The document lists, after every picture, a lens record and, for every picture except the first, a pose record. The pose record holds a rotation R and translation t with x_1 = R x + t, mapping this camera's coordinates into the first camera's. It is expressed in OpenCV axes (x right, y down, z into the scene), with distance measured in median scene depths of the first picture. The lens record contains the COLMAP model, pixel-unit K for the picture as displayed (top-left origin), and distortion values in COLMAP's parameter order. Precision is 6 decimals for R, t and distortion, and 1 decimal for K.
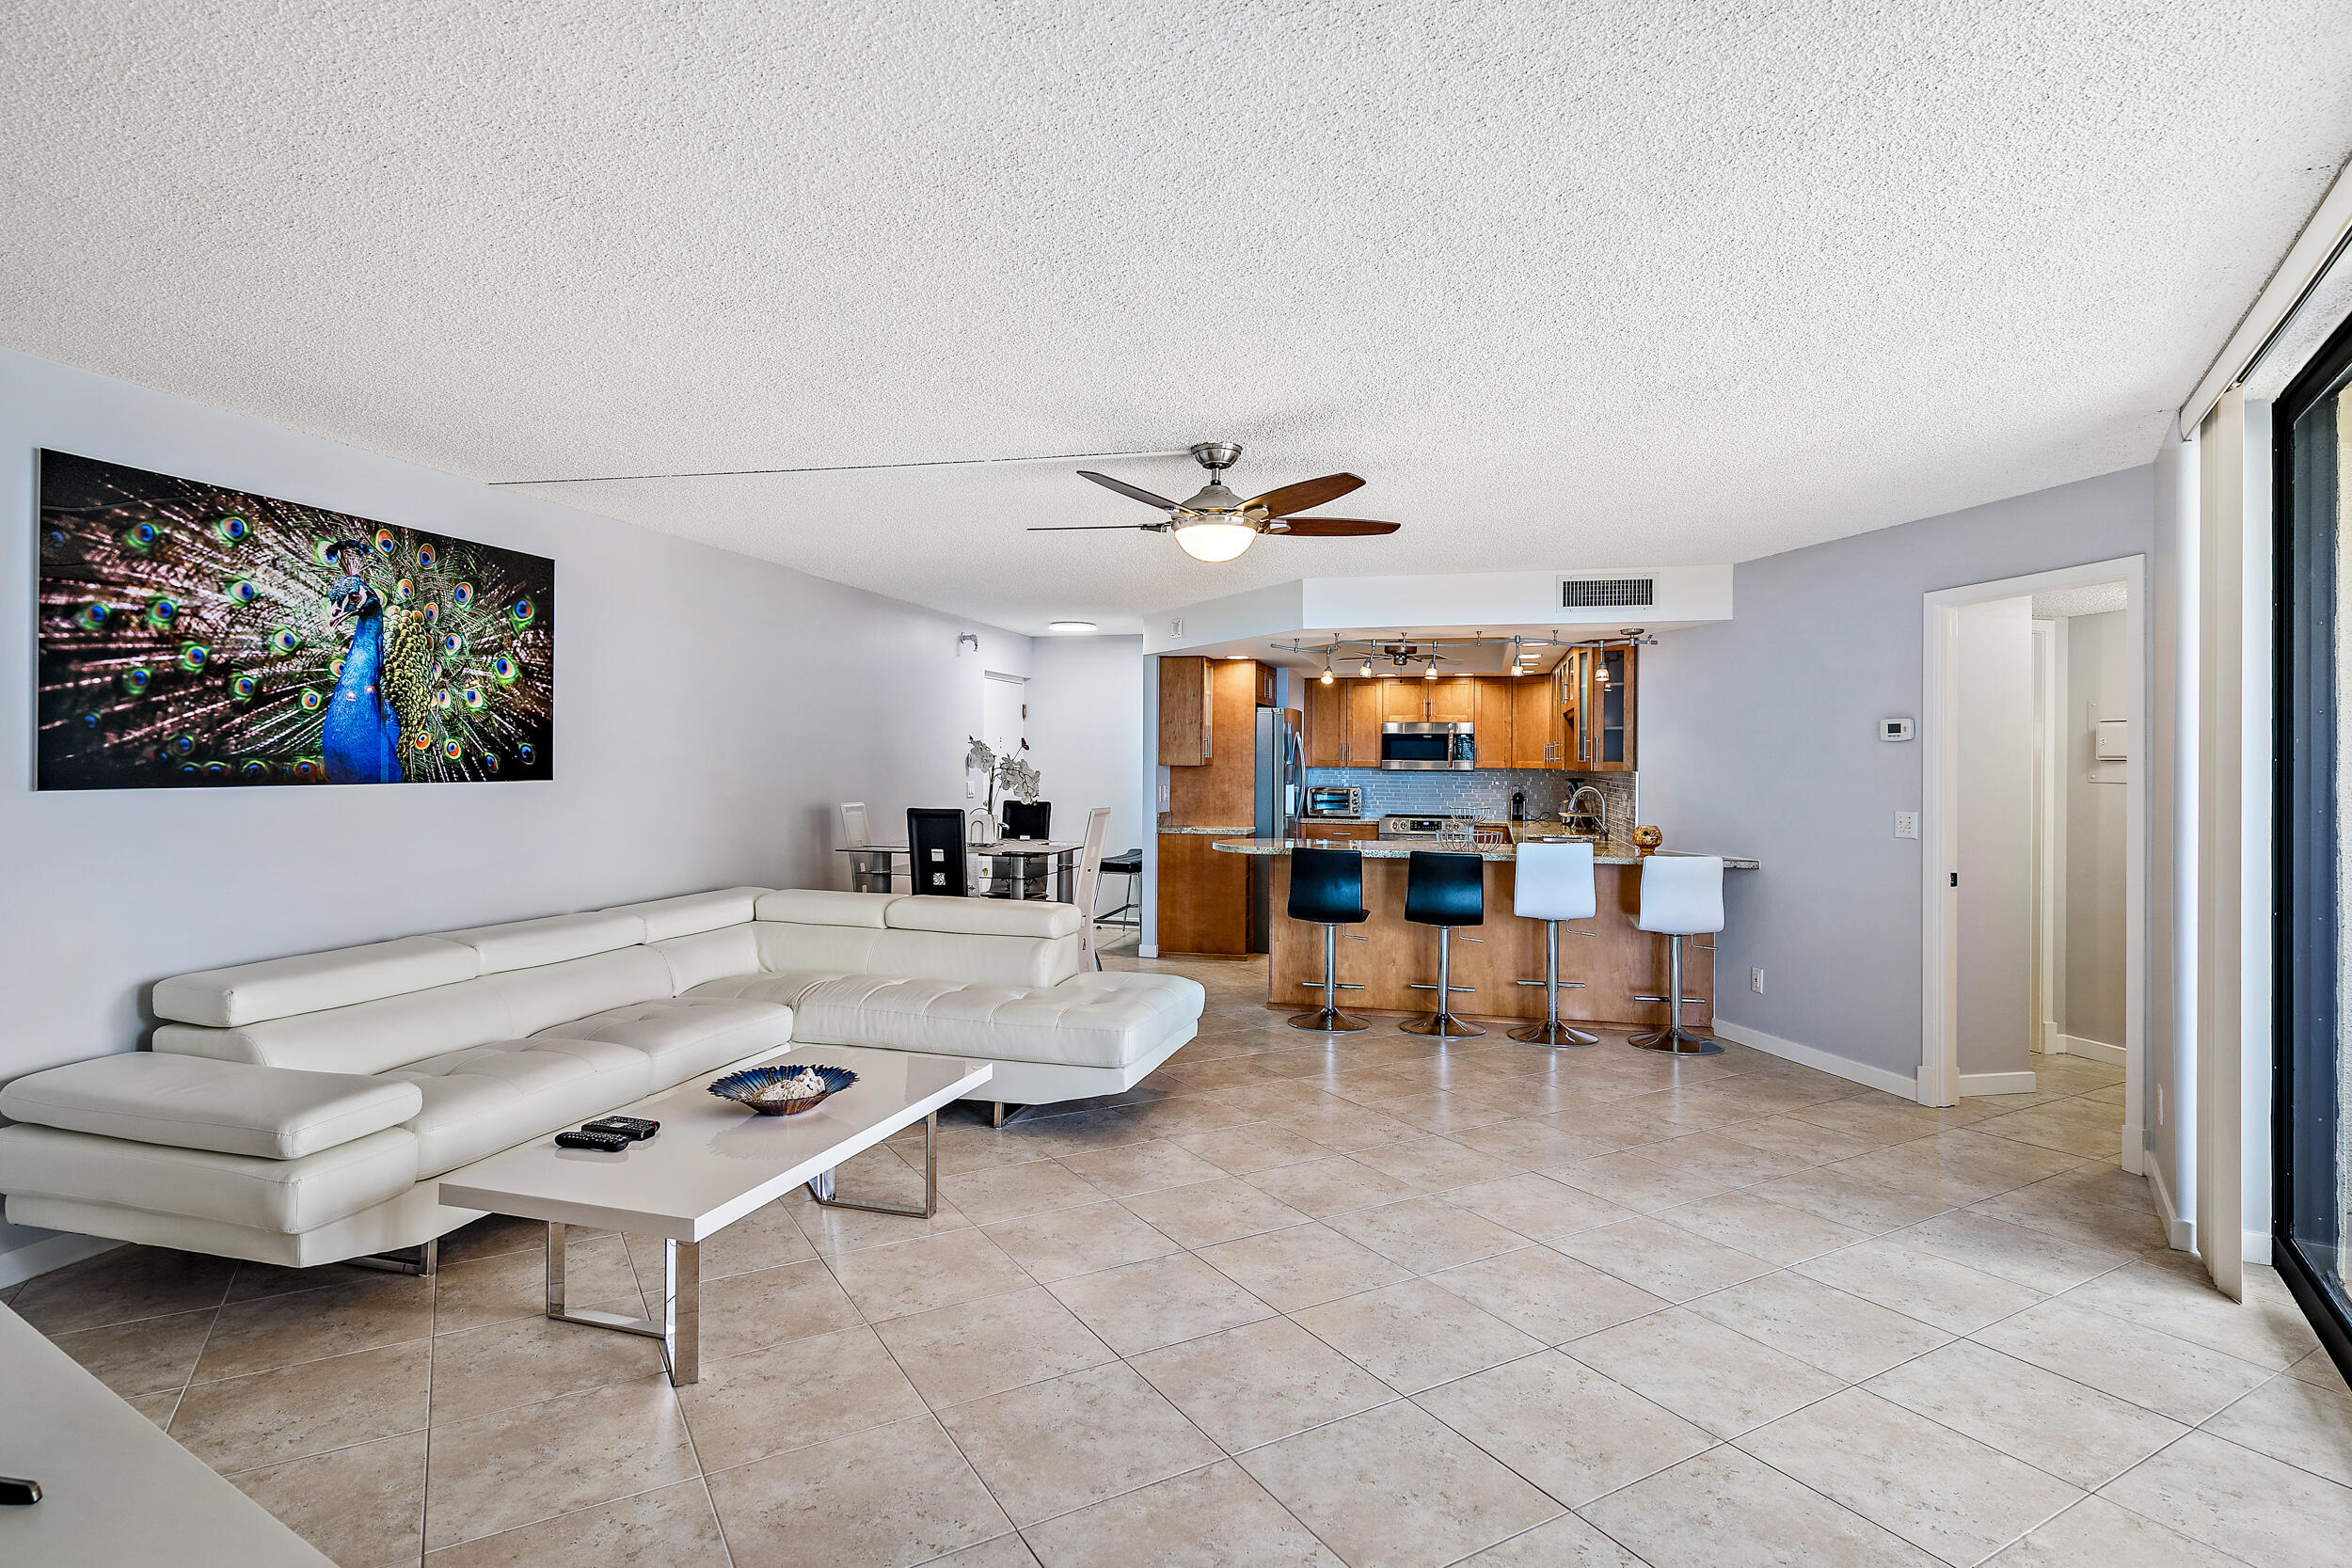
lens RADIAL K [[1193.4, 0, 1176.6], [0, 1193.4, 765.4], [0, 0, 1]] dist [-0.021310, -0.000438]
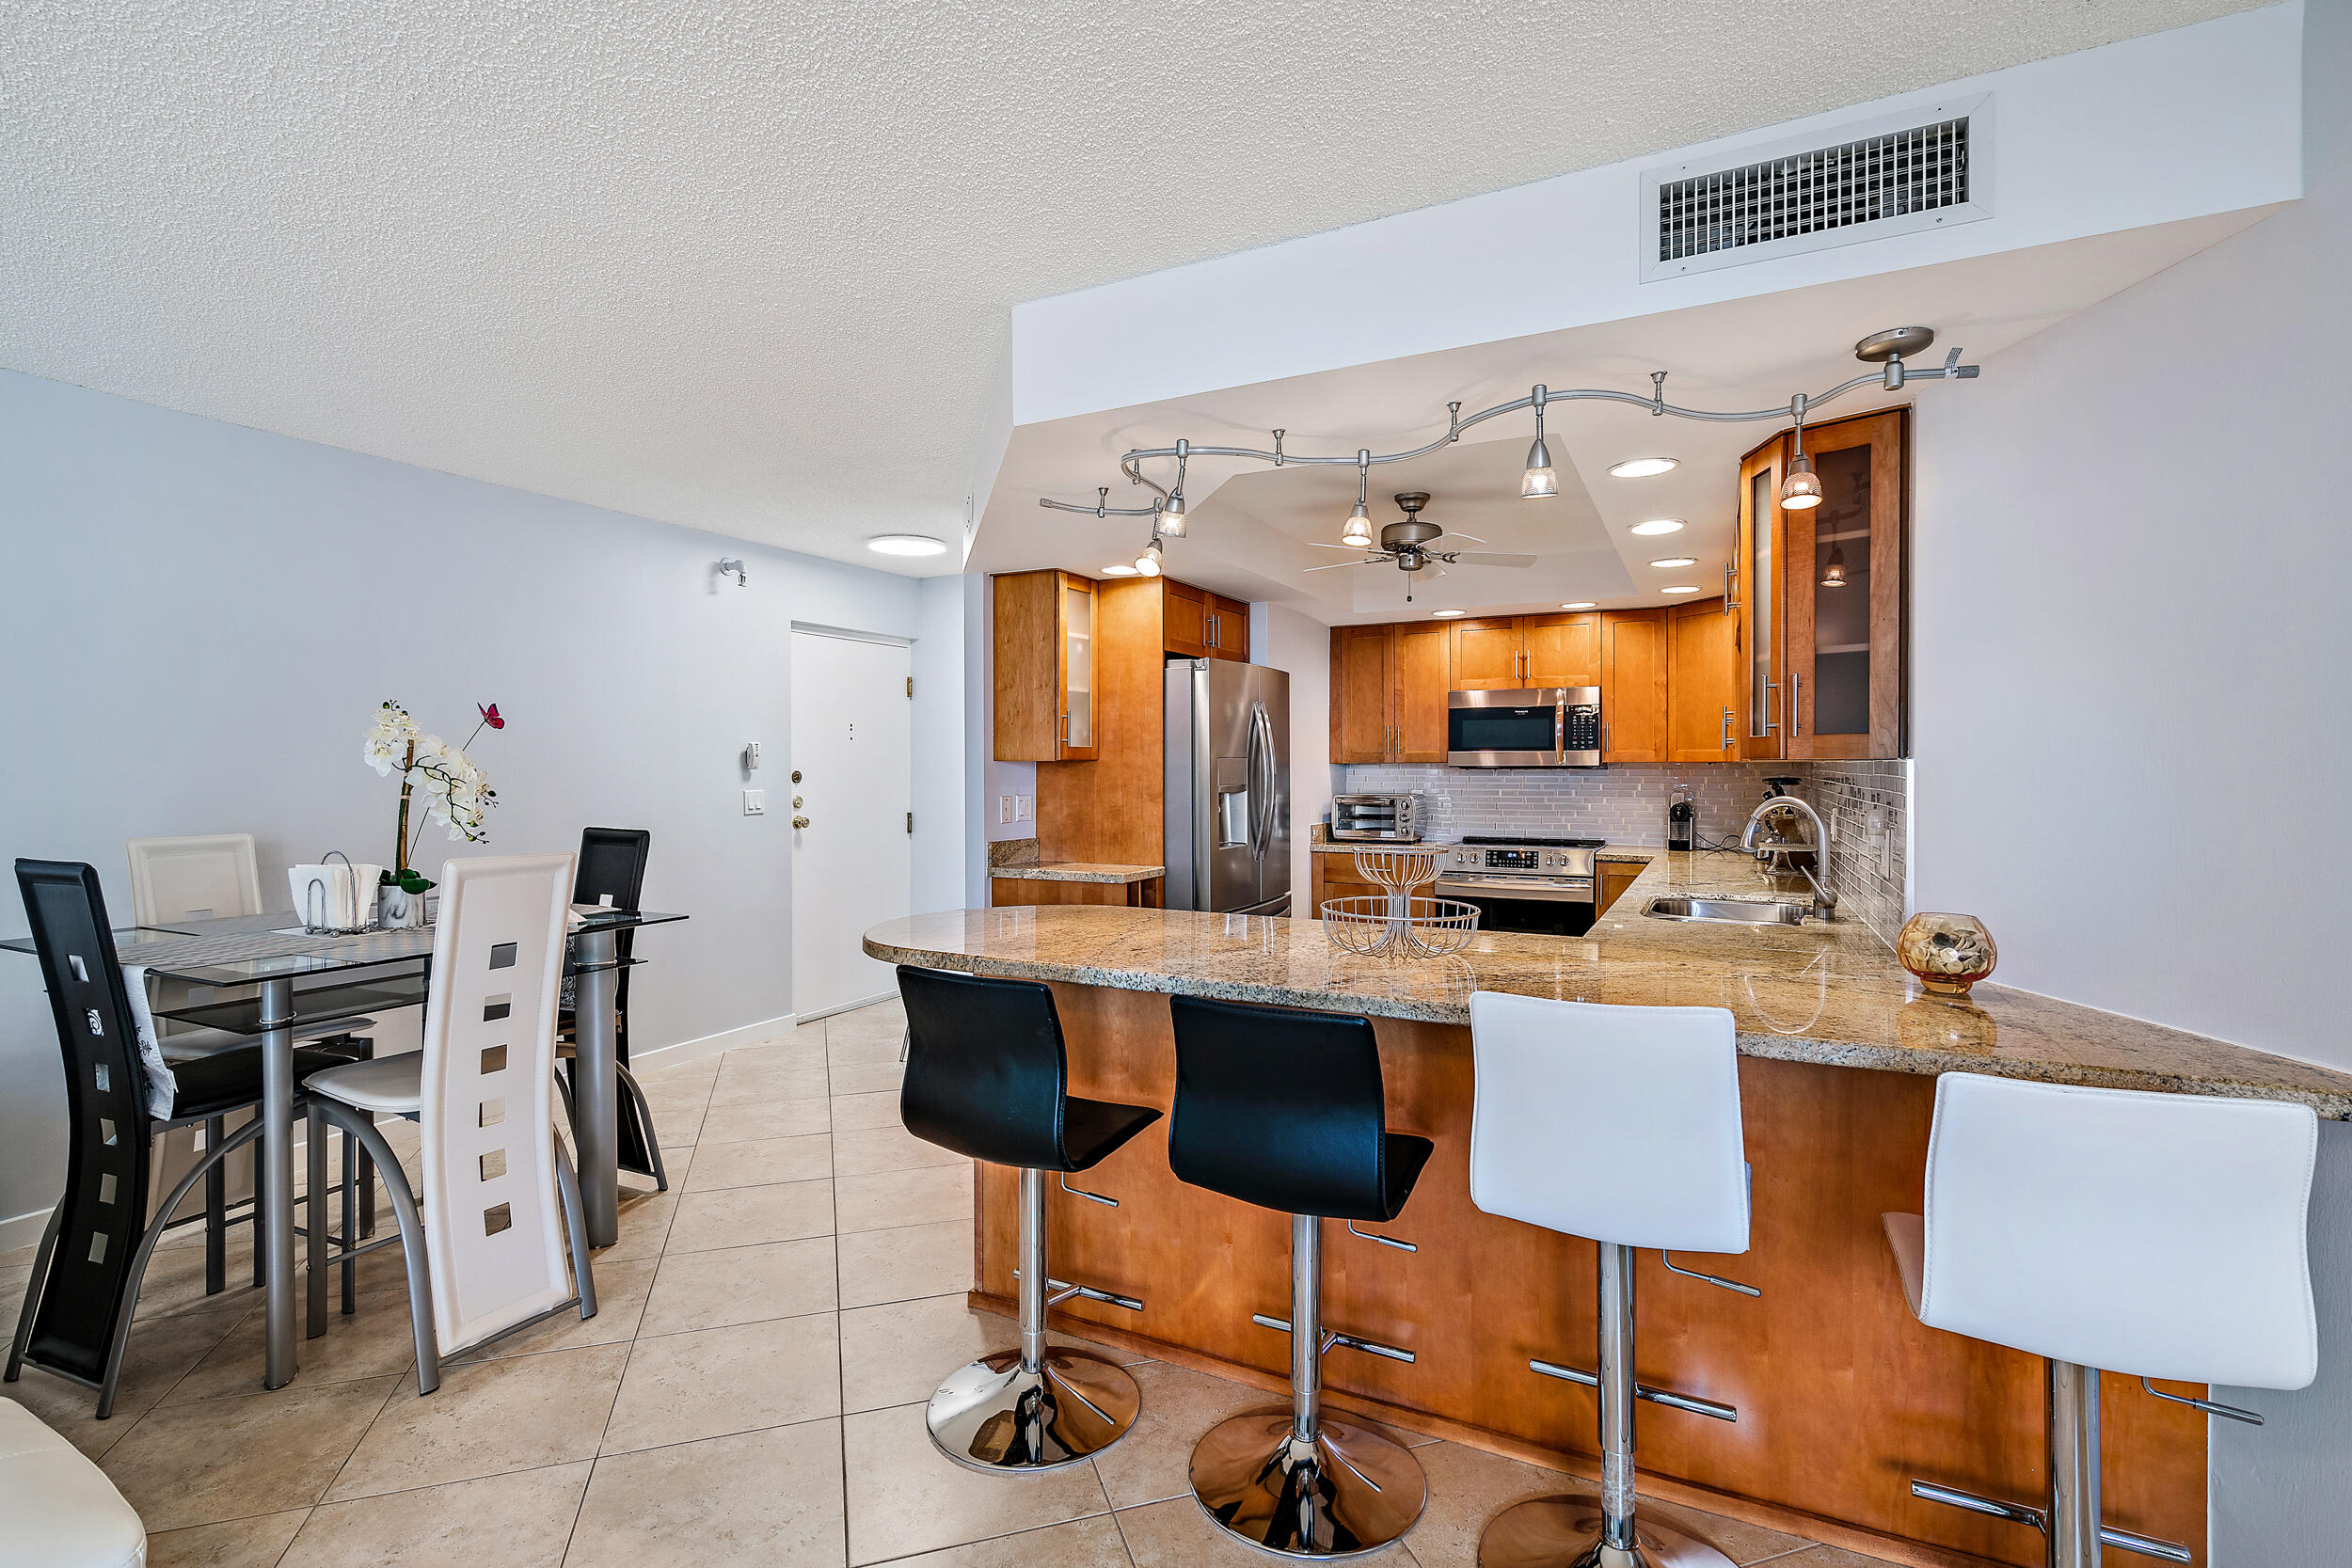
lens RADIAL K [[1085.0, 0, 1176.0], [0, 1085.0, 777.7], [0, 0, 1]] dist [-0.000033, 0.000452]
pose [[0.974555, -0.007732, -0.224014, 0.186391], [0.009745, 0.999921, 0.007881, 0.004509], [0.223936, -0.009864, 0.974554, 0.481763]]
